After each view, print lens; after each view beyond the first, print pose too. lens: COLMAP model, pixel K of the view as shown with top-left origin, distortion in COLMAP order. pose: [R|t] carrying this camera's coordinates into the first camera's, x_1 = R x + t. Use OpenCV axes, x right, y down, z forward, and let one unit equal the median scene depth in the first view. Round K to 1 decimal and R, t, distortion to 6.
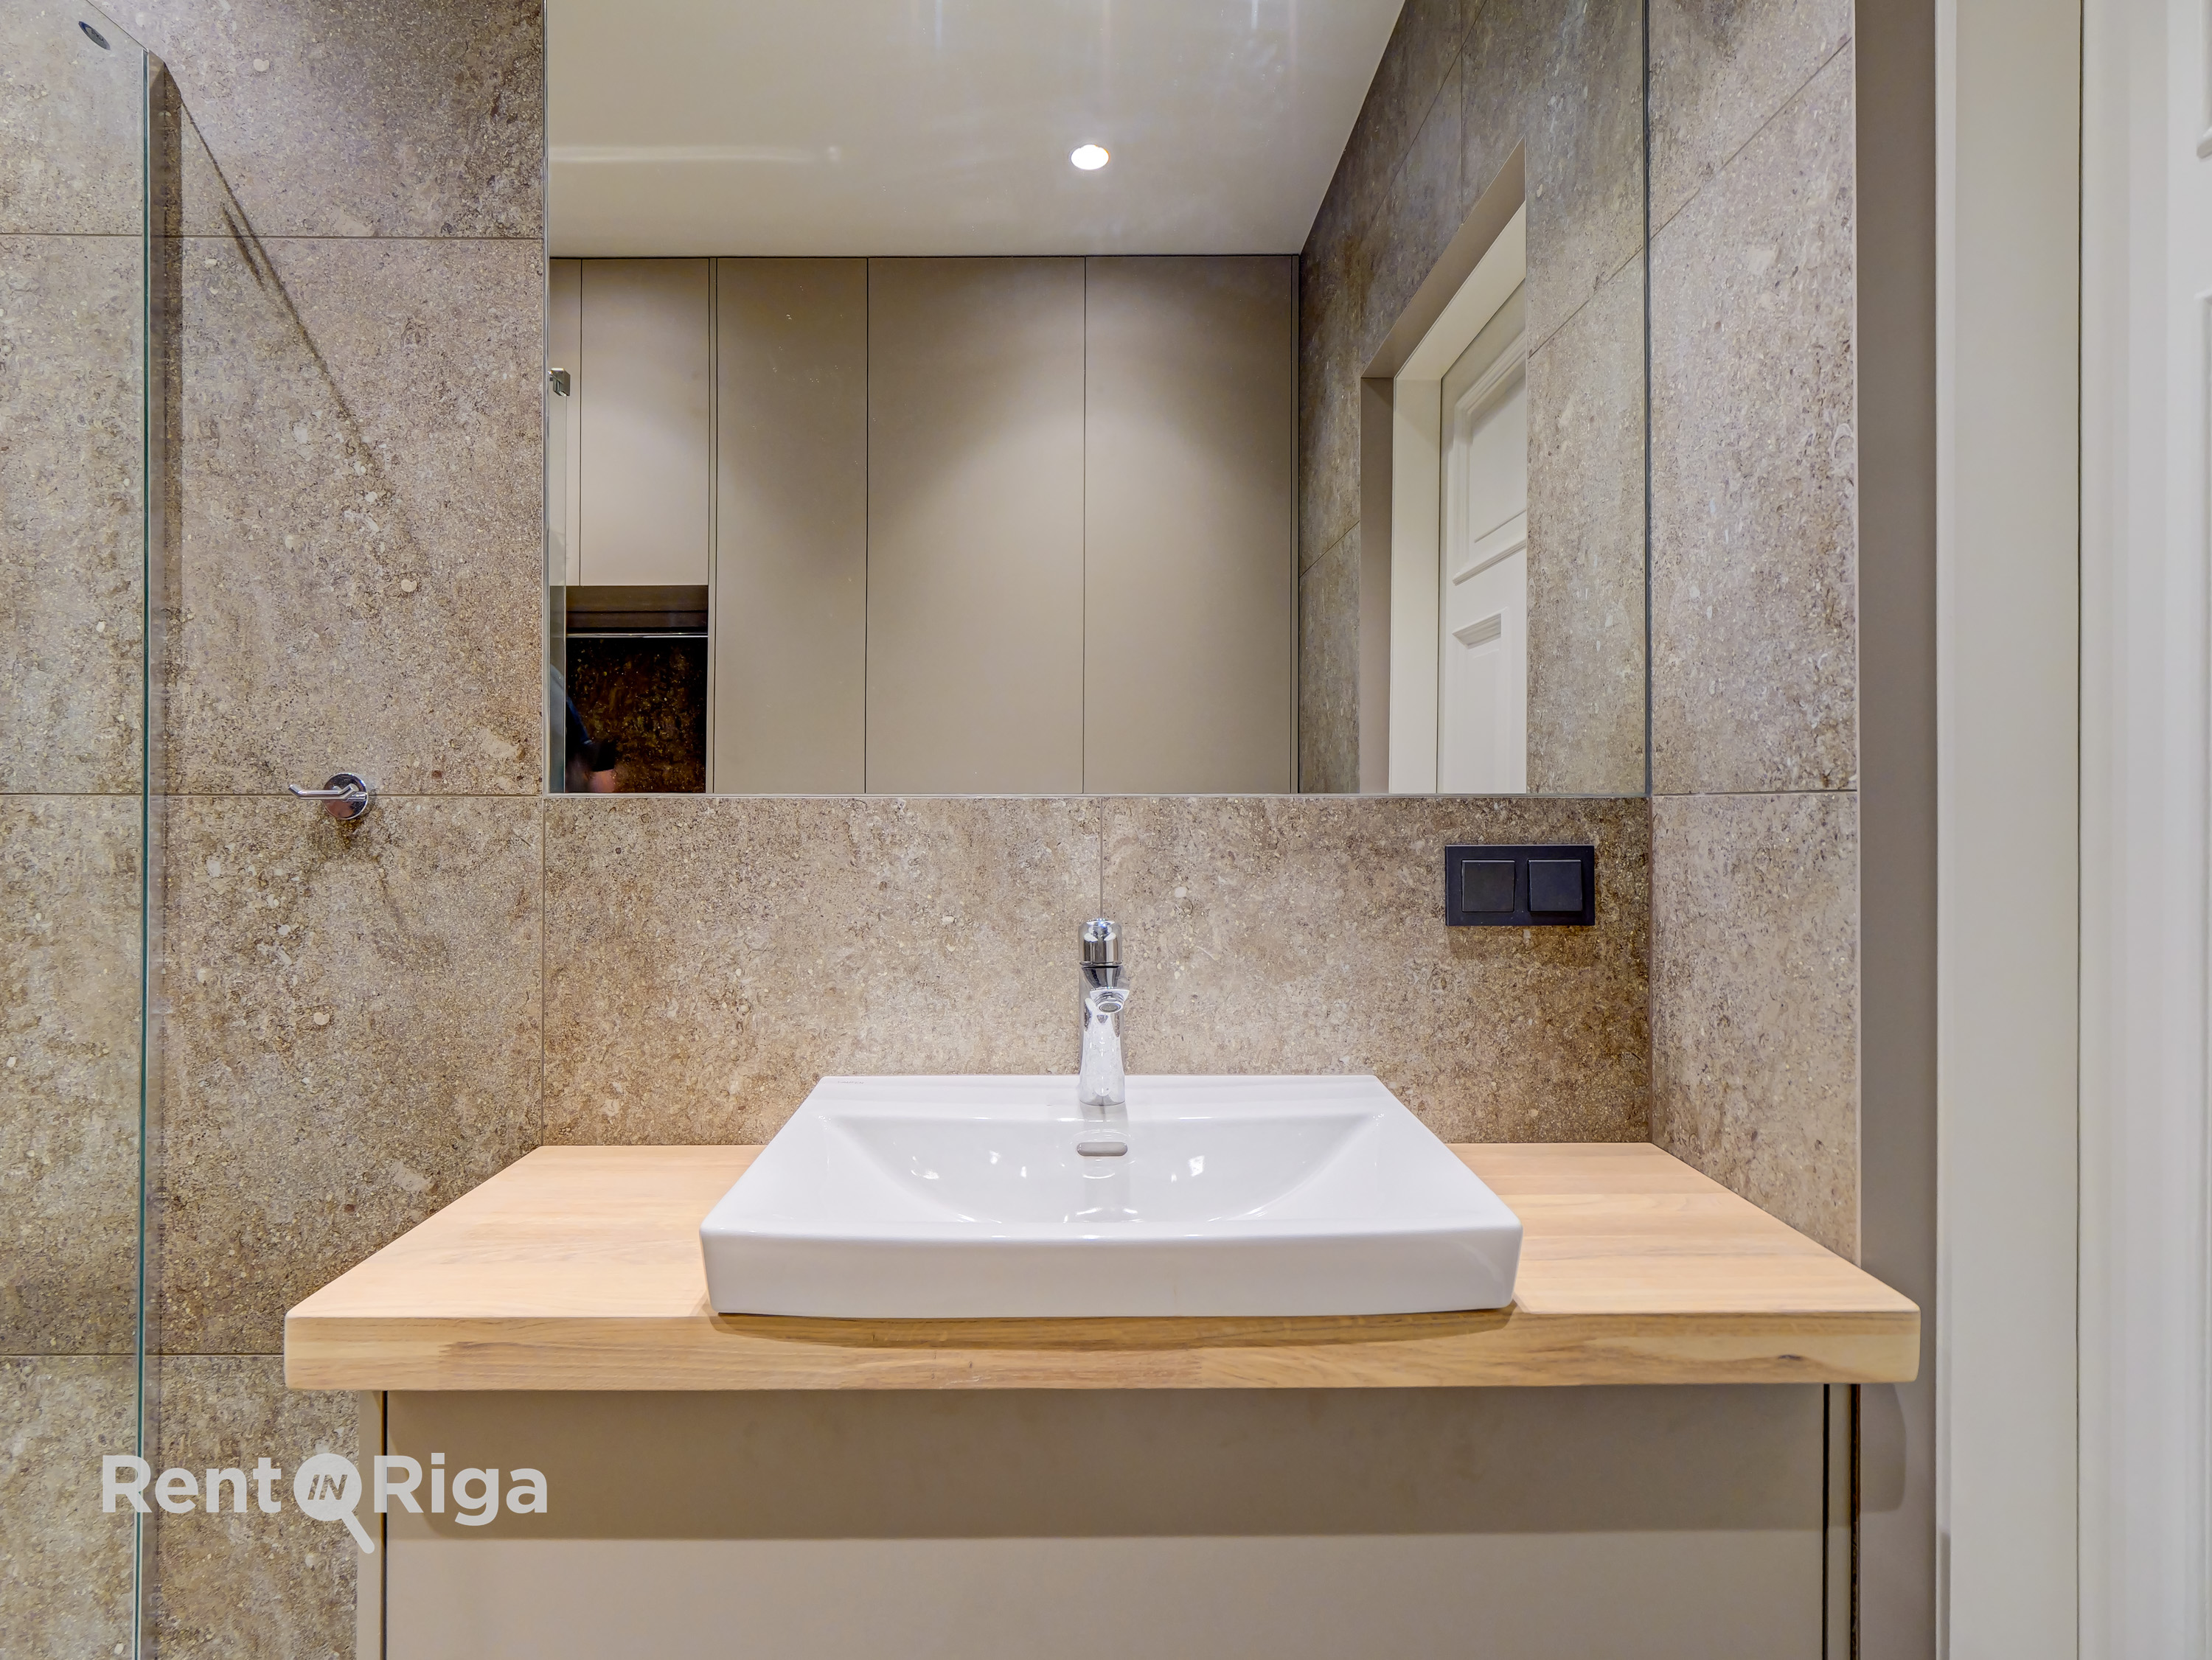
lens RADIAL K [[1073.7, 0, 1079.6], [0, 1073.7, 812.1], [0, 0, 1]] dist [0.024255, -0.000236]
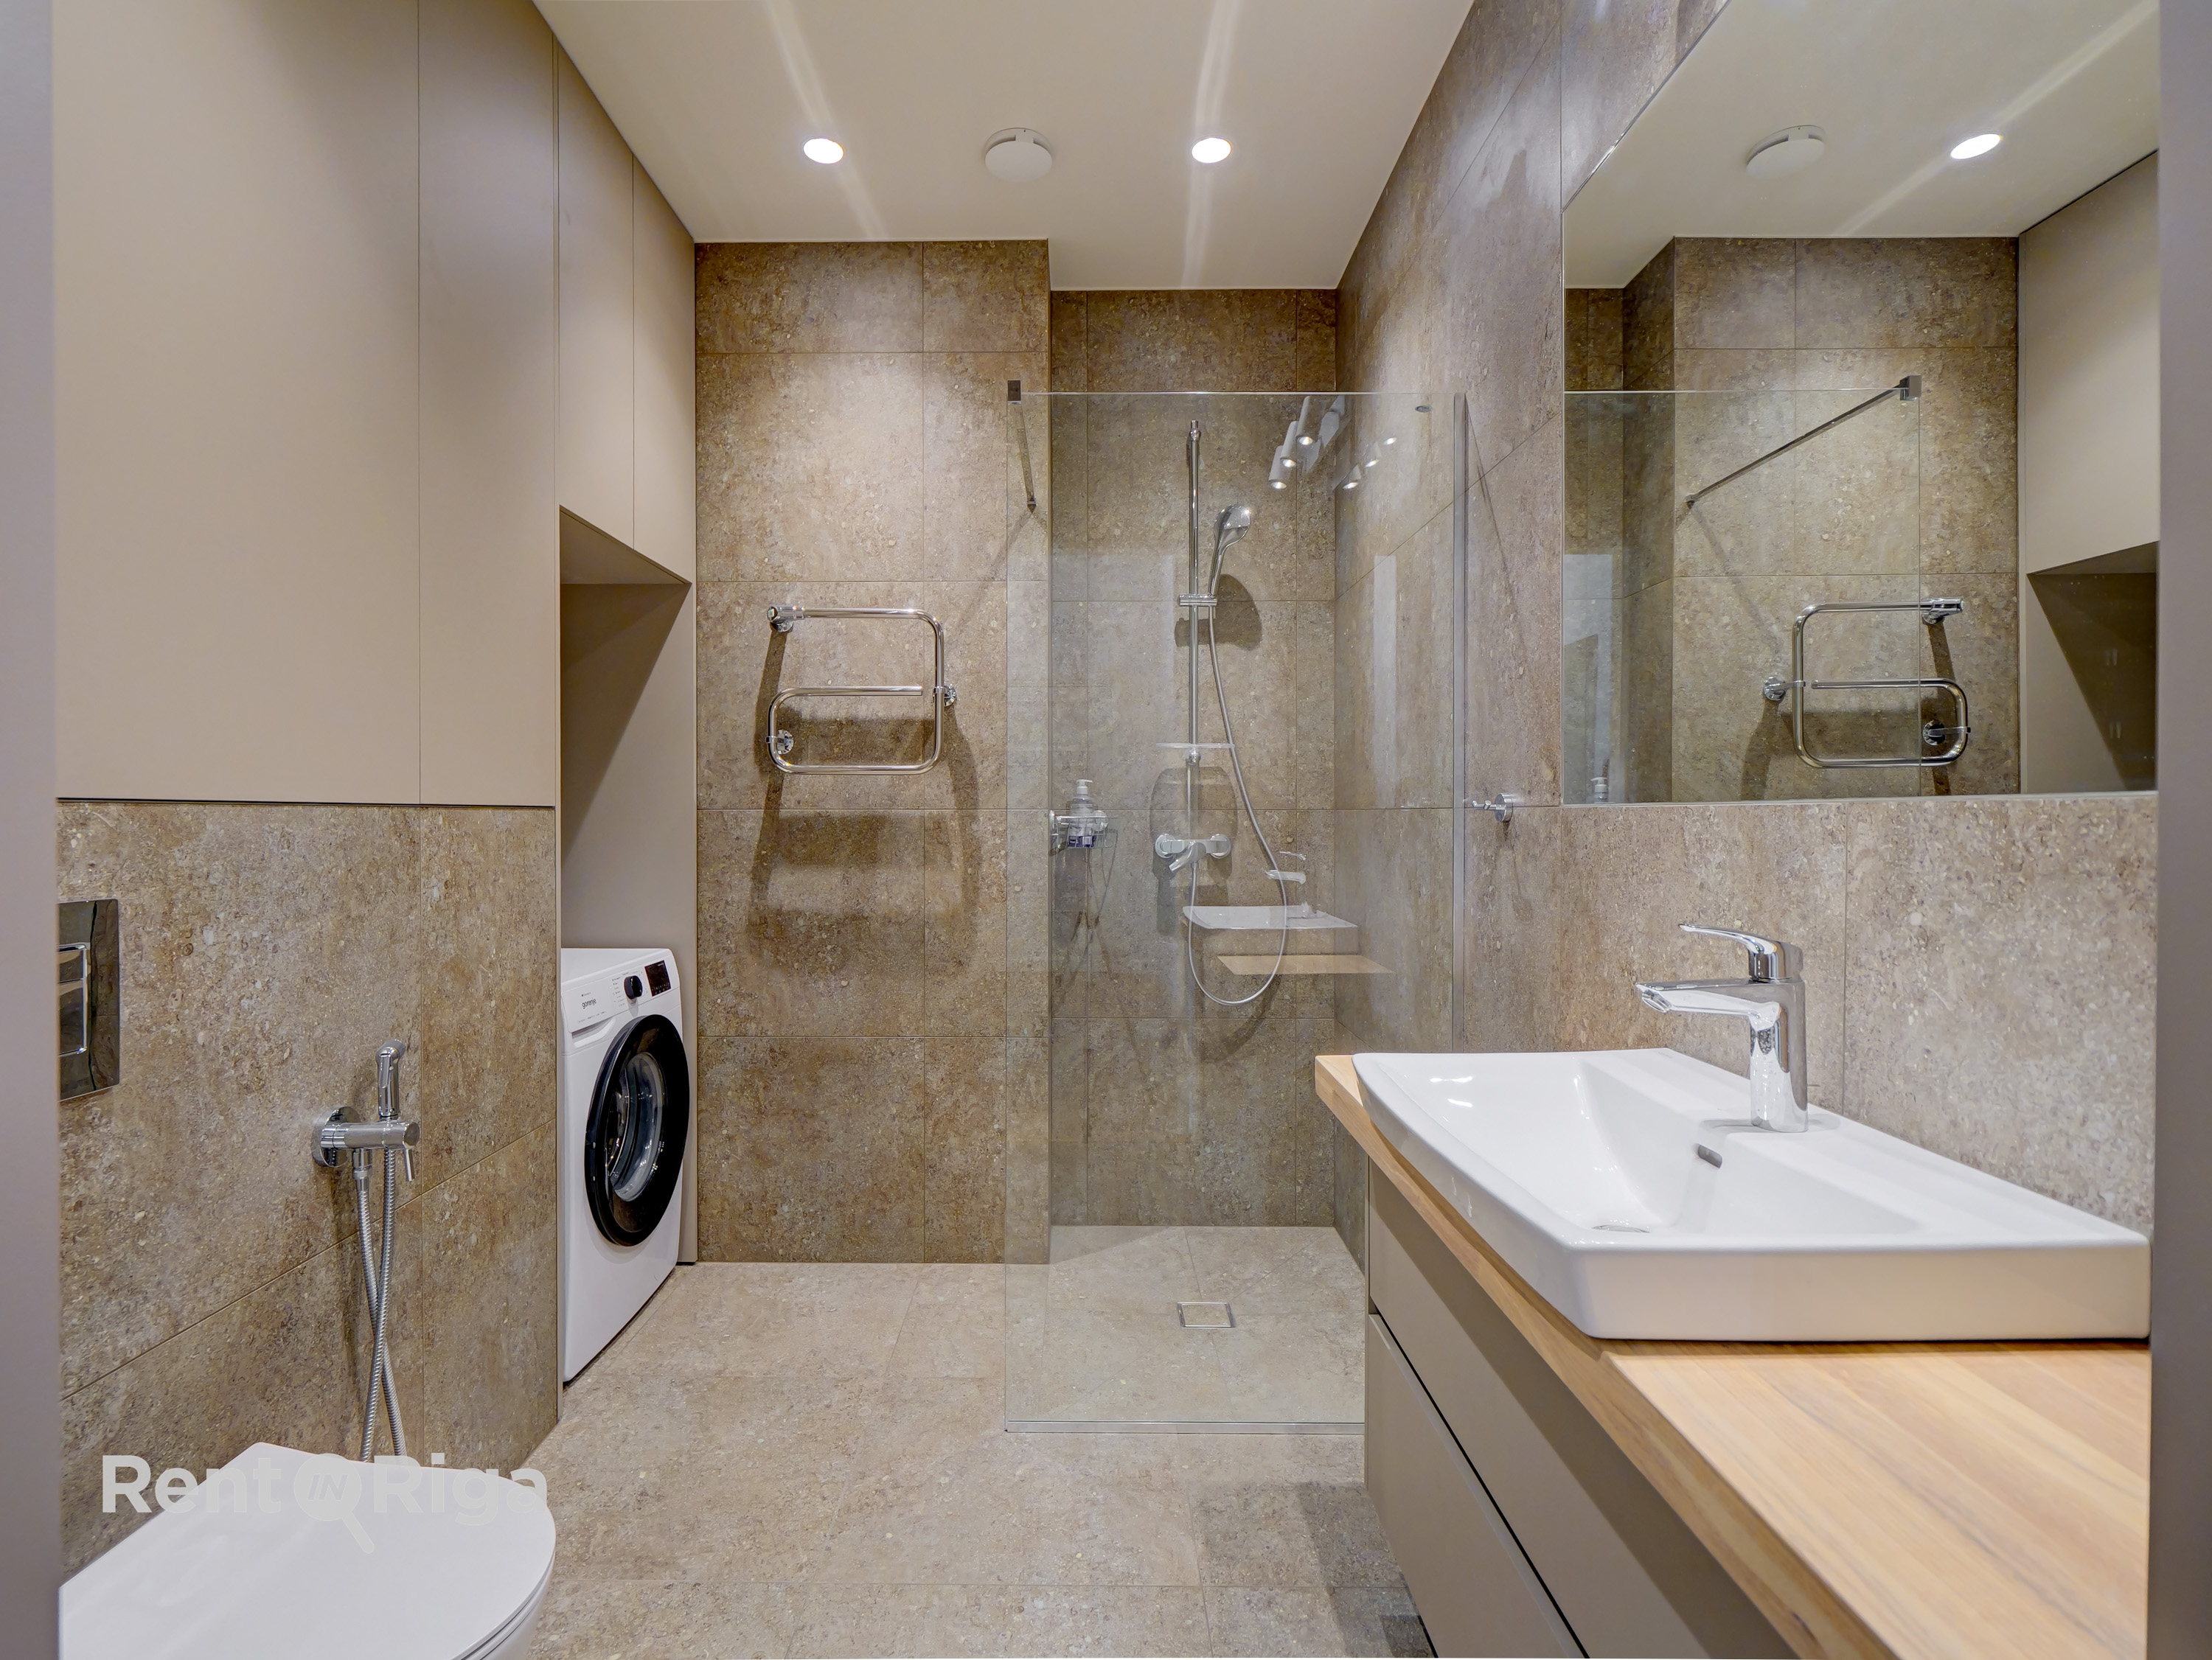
lens RADIAL K [[1073.7, 0, 1079.6], [0, 1073.7, 812.1], [0, 0, 1]] dist [0.024255, -0.000236]
pose [[-0.002854, -0.003446, -0.999990, 0.916251], [0.006119, 0.999975, -0.003463, -0.006714], [0.999977, -0.006129, -0.002833, 0.373771]]
